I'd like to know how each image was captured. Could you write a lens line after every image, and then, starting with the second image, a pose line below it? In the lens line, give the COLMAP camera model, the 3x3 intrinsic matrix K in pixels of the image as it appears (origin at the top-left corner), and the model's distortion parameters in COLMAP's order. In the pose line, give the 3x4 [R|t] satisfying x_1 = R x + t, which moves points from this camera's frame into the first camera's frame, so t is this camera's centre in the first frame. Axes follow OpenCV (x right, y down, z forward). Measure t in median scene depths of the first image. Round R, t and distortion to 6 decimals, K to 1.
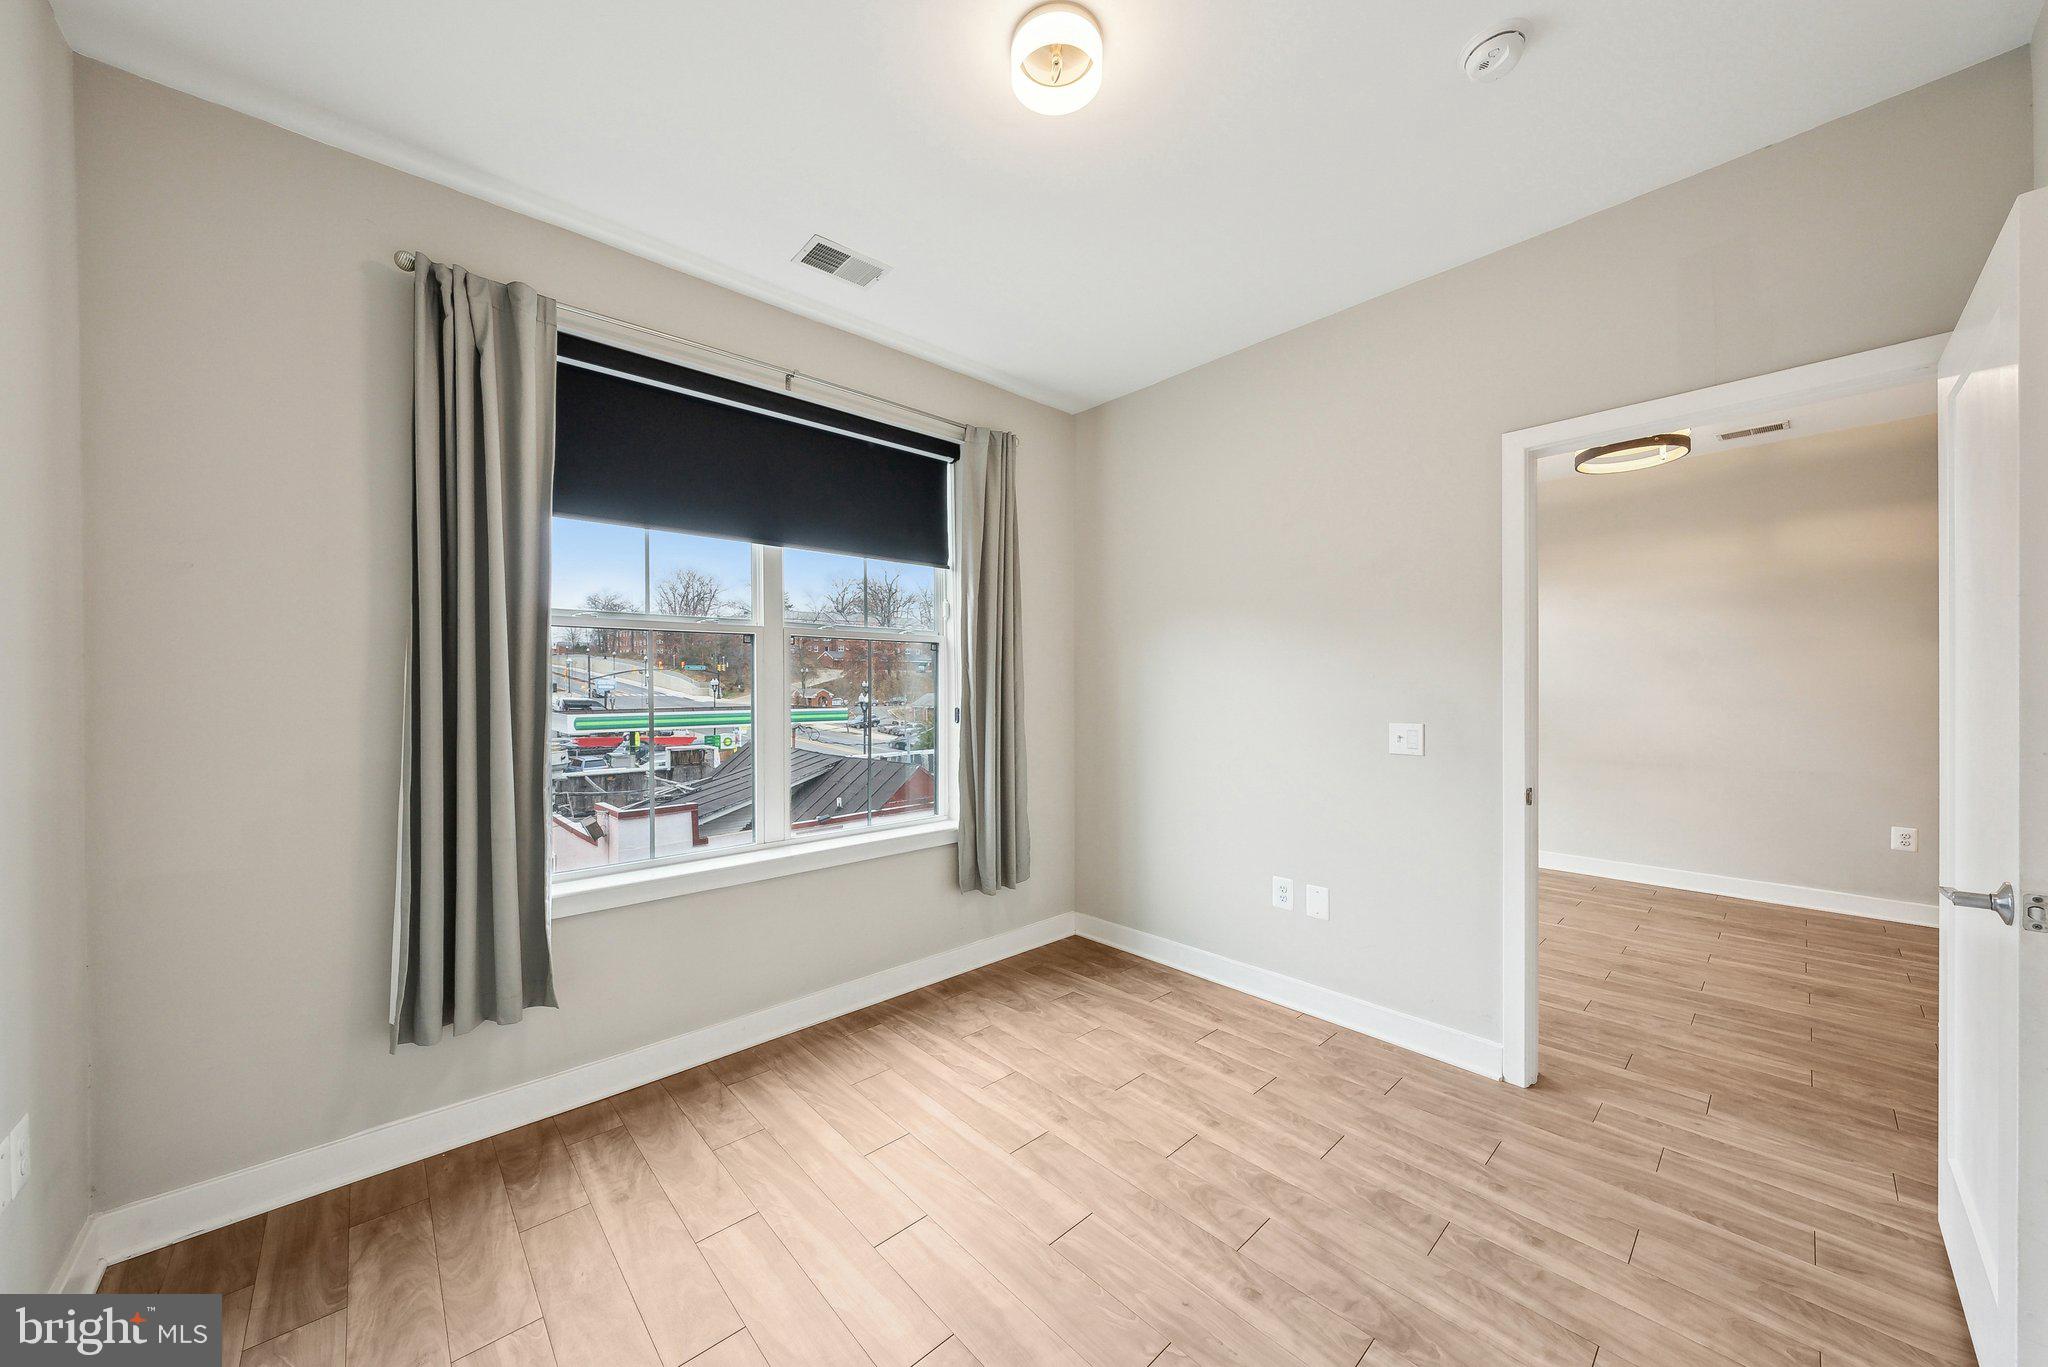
lens RADIAL K [[710.6, 0, 997.0], [0, 710.6, 697.9], [0, 0, 1]] dist [-0.005895, -0.000084]
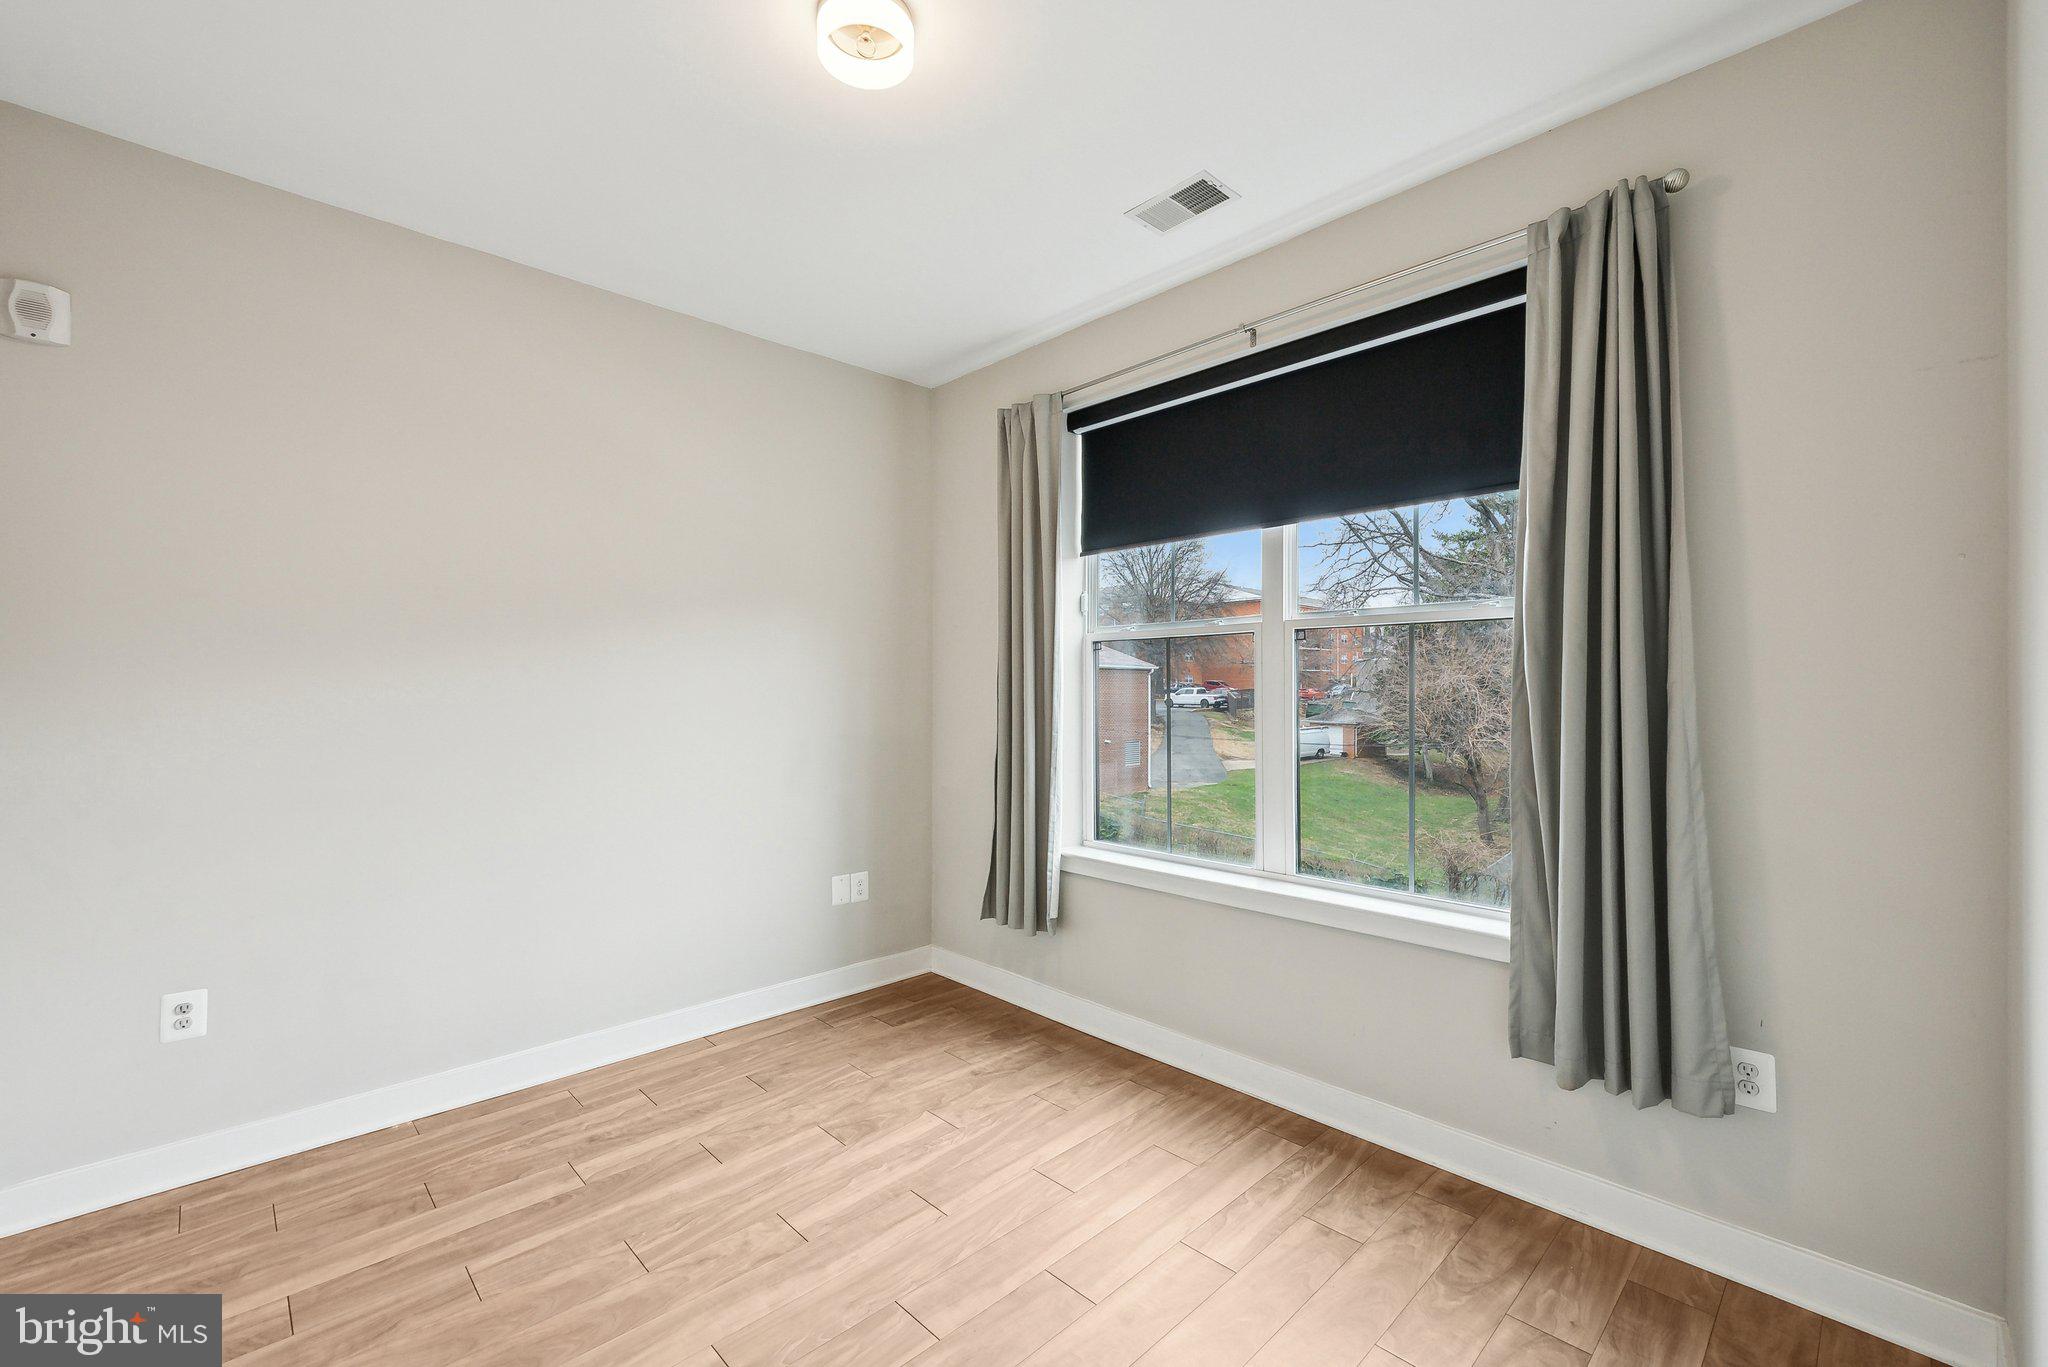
lens RADIAL K [[828.1, 0, 1009.1], [0, 828.1, 697.6], [0, 0, 1]] dist [-0.001729, 0.000142]
pose [[0.047556, 0.009951, -0.998819, 0.793185], [-0.017425, 0.999806, 0.009131, -0.013482], [0.998717, 0.016970, 0.047720, 0.753324]]
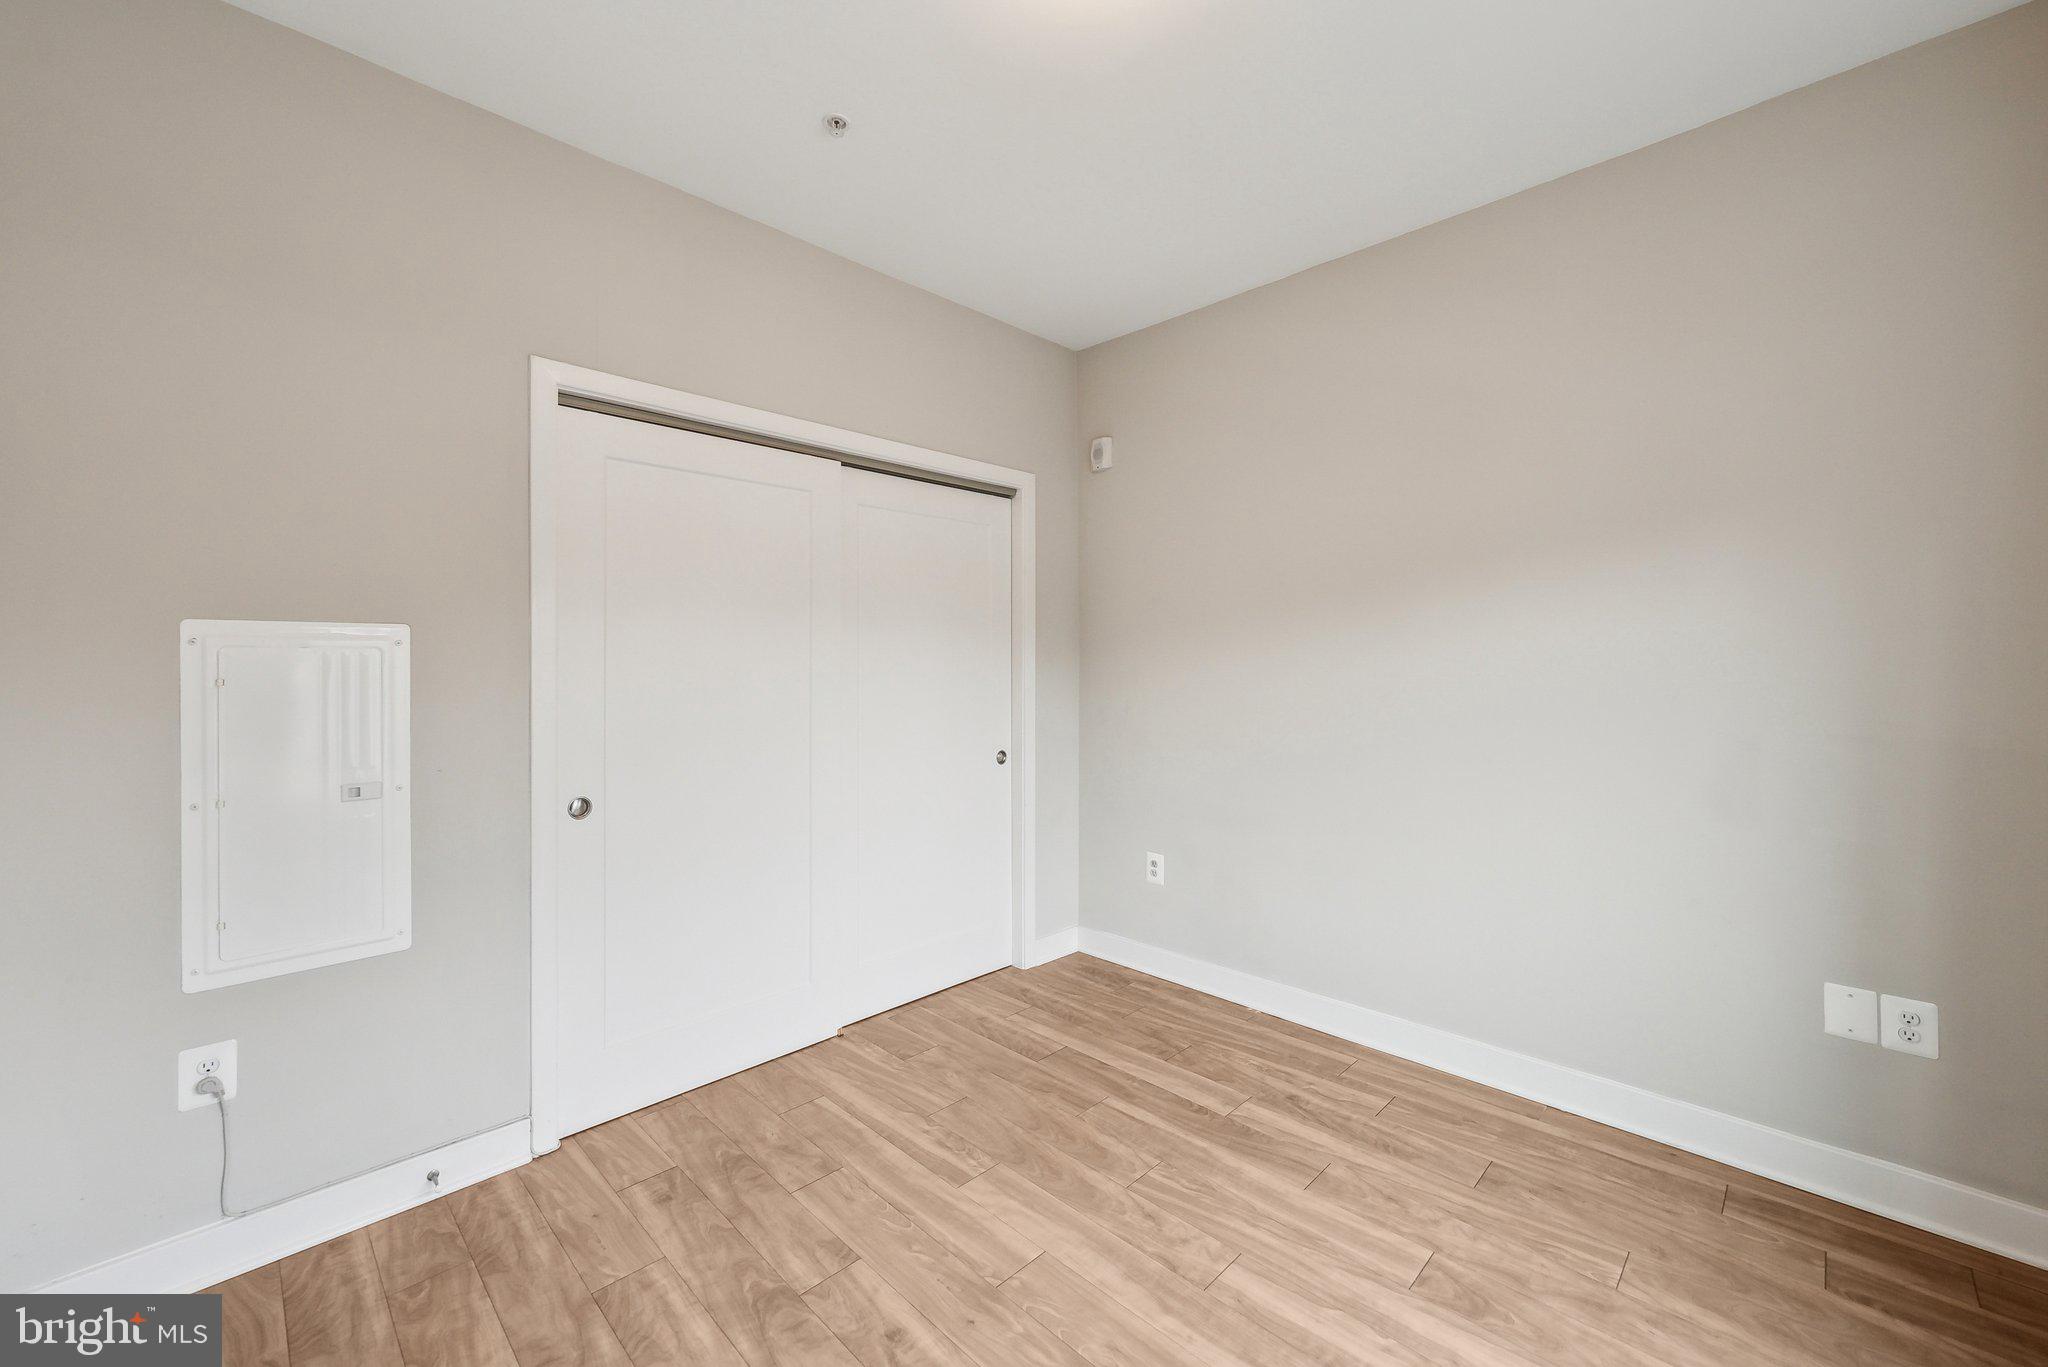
lens RADIAL K [[819.2, 0, 1026.4], [0, 819.2, 664.0], [0, 0, 1]] dist [0.001136, 0.000409]
pose [[-0.996906, 0.008999, -0.078090, 0.169036], [0.007624, 0.999811, 0.017886, -0.021064], [0.078237, 0.017235, -0.996786, 1.294898]]
